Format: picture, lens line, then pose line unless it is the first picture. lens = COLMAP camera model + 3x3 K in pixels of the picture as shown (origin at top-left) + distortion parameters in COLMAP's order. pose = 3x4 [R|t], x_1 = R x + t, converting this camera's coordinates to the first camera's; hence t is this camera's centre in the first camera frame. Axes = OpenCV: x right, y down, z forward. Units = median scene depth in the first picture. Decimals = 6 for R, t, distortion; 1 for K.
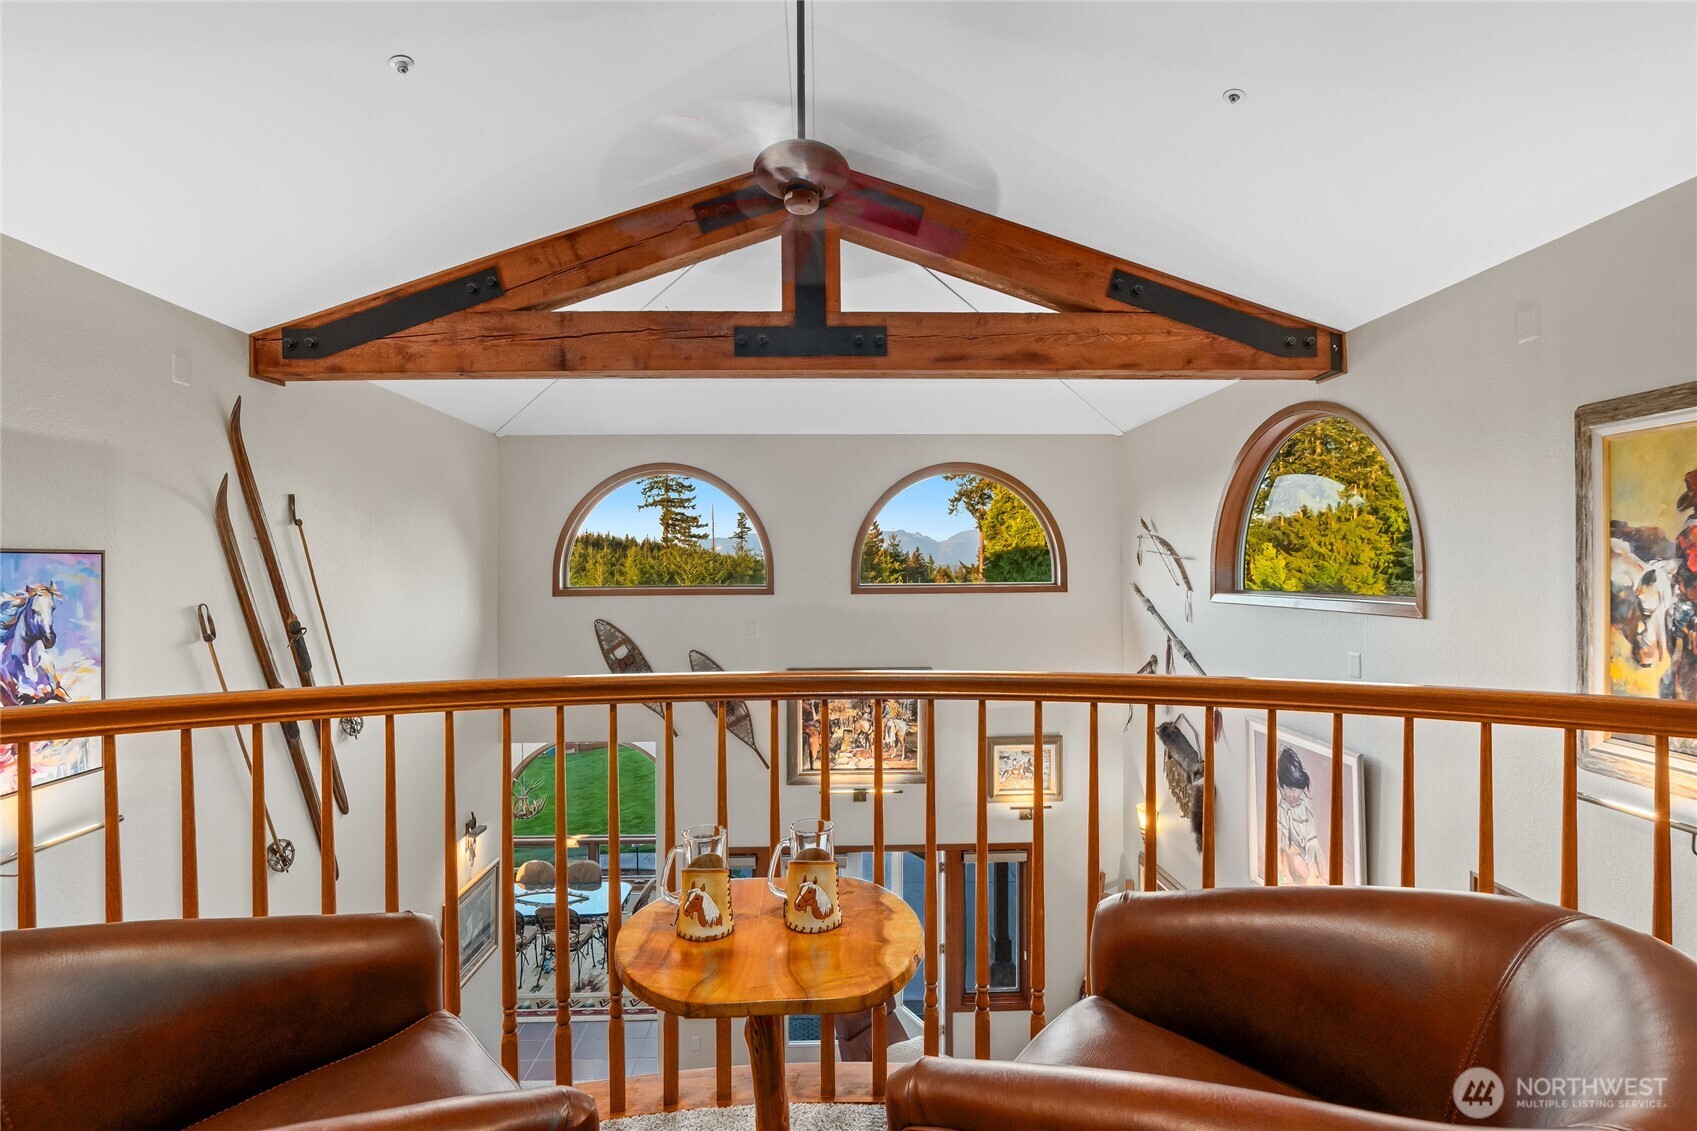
lens RADIAL K [[784.1, 0, 853.9], [0, 784.1, 568.2], [0, 0, 1]] dist [-0.016506, 0.000208]
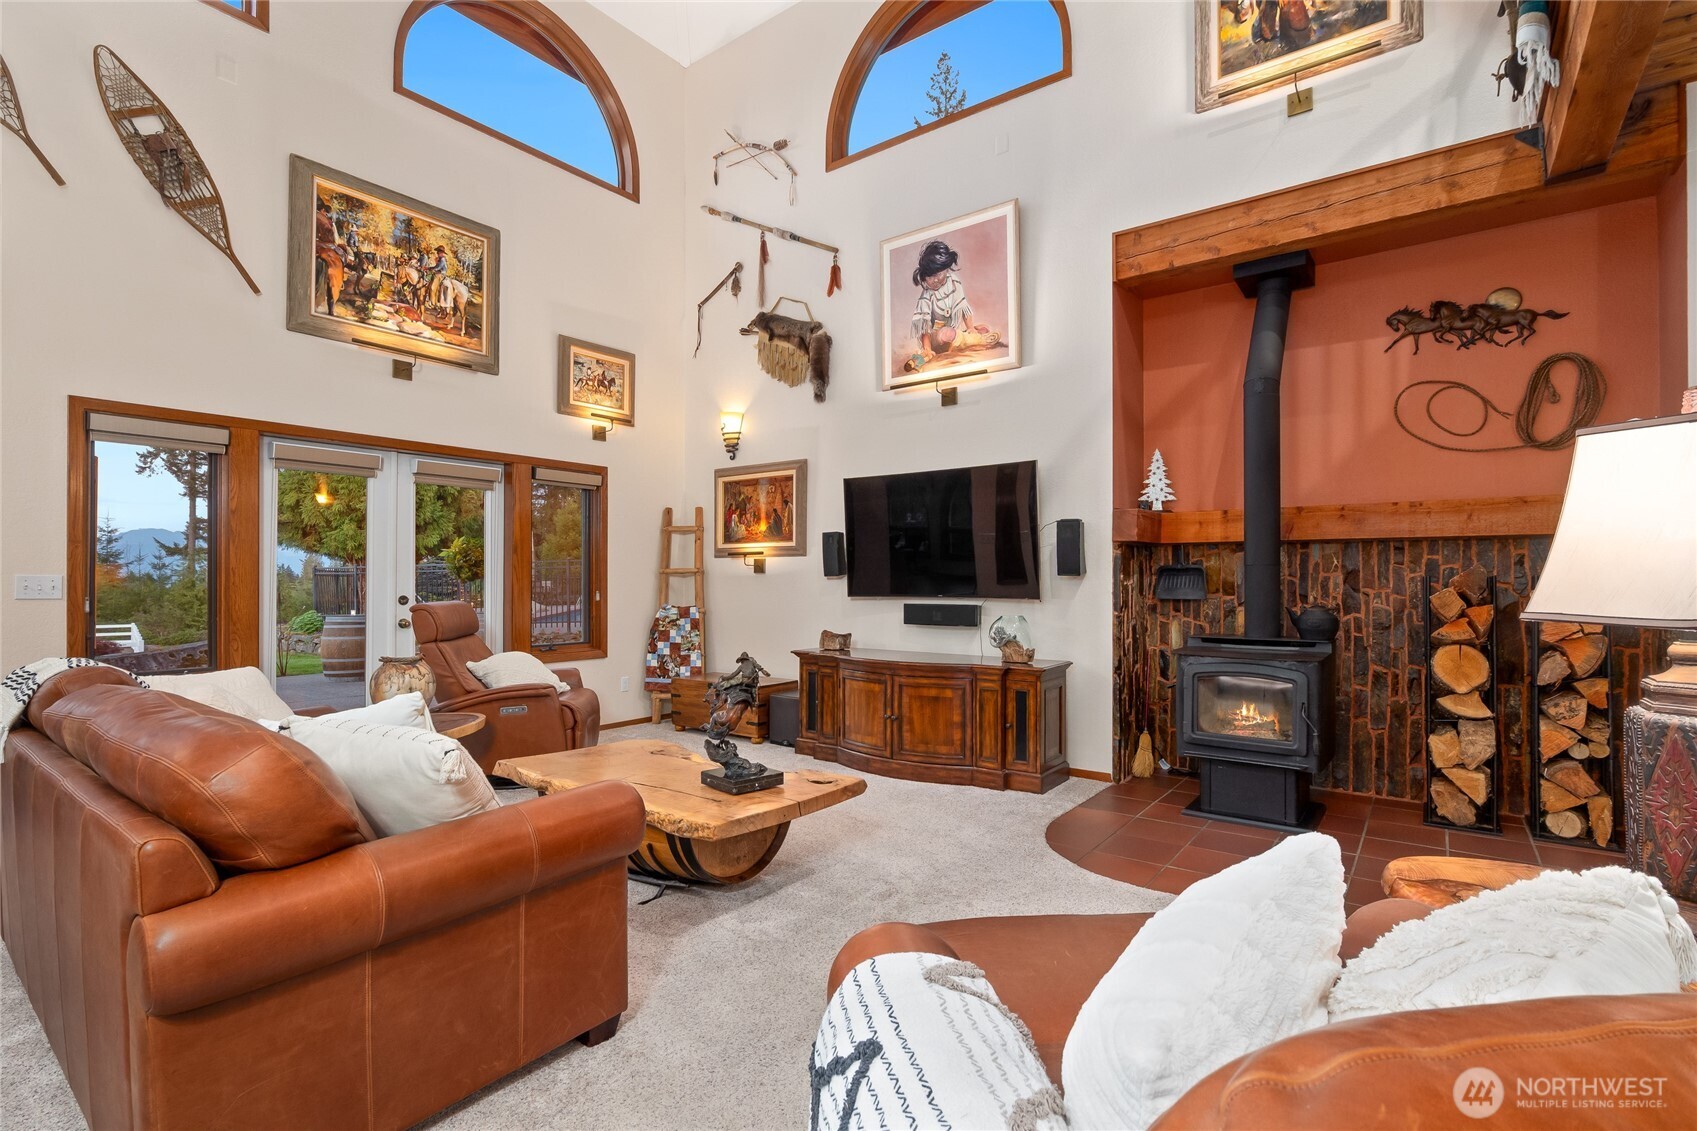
lens RADIAL K [[784.1, 0, 856.0], [0, 784.1, 570.3], [0, 0, 1]] dist [-0.016506, 0.000208]
pose [[0.628203, 0.009754, 0.777988, -0.289026], [0.000436, 0.999917, -0.012888, 0.486644], [-0.778049, 0.008435, 0.628146, 0.221984]]
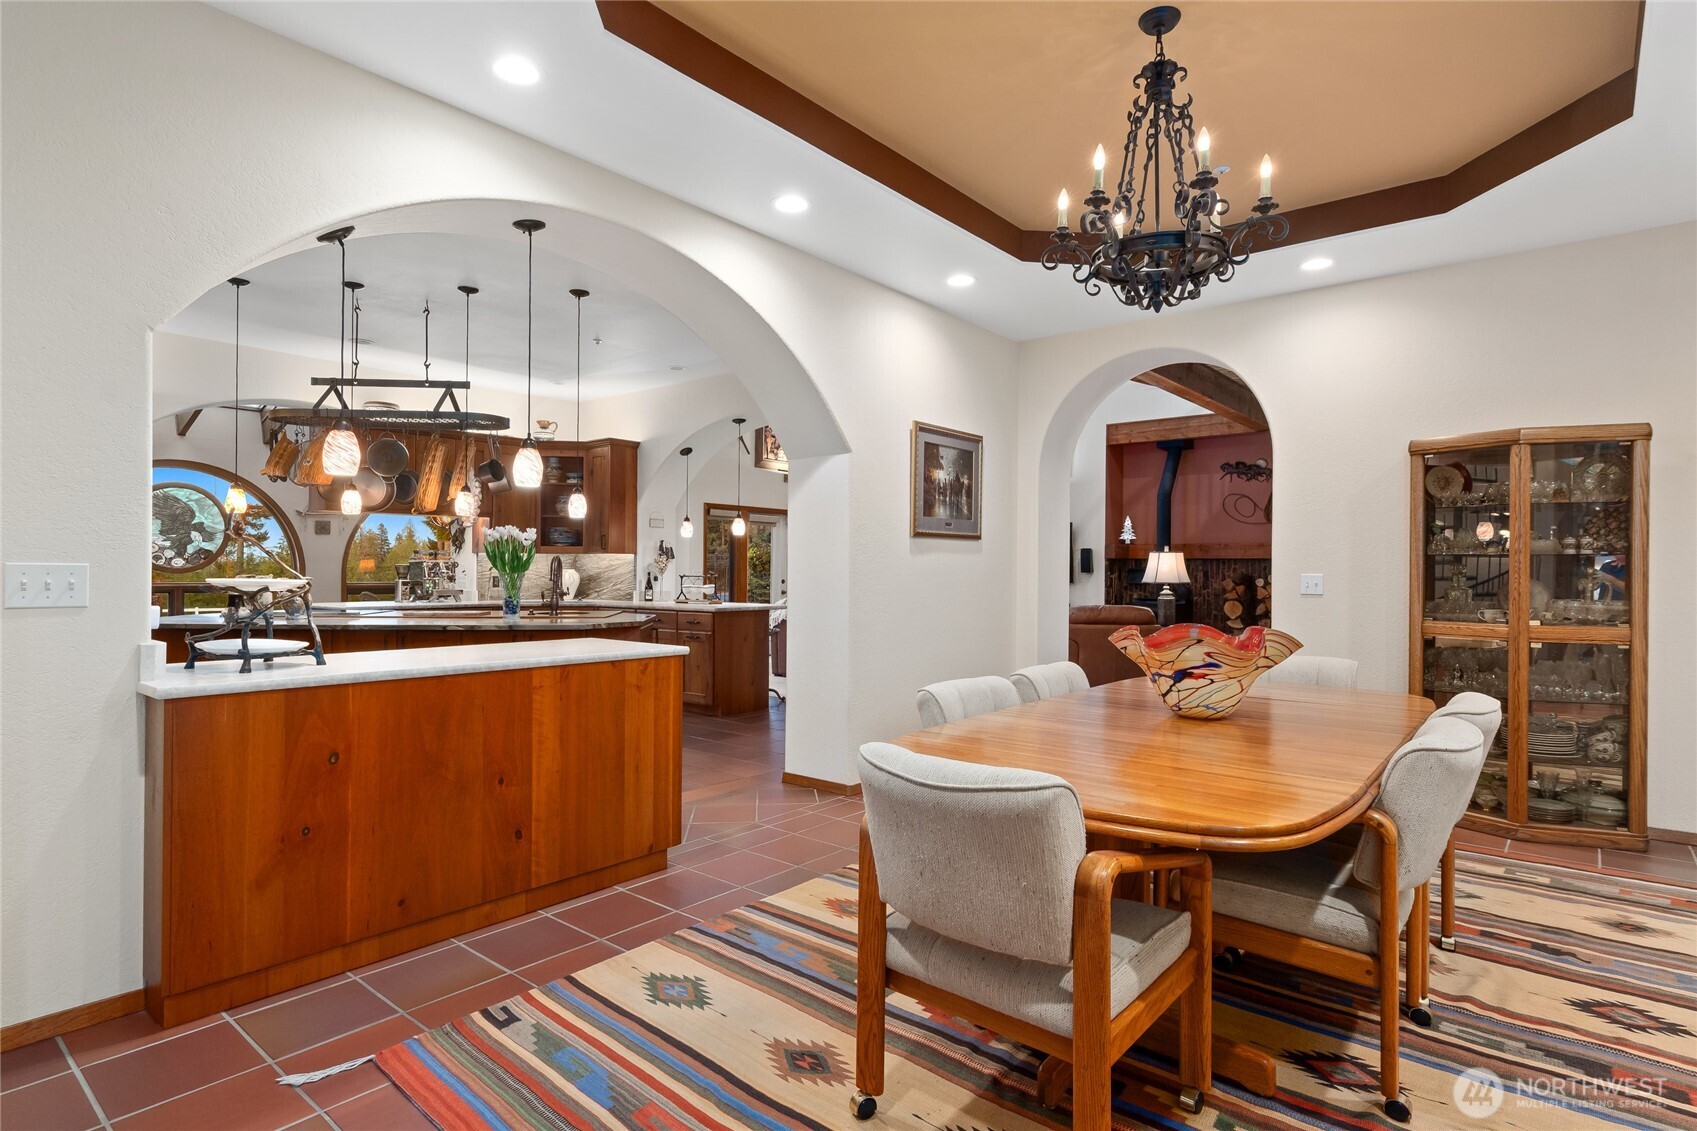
lens RADIAL K [[889.9, 0, 851.9], [0, 889.9, 564.5], [0, 0, 1]] dist [0.002266, 0.000200]
pose [[0.664987, 0.009780, 0.746791, -1.282673], [-0.006476, 0.999952, -0.007328, 0.482341], [-0.746827, 0.000037, 0.665019, -0.328081]]
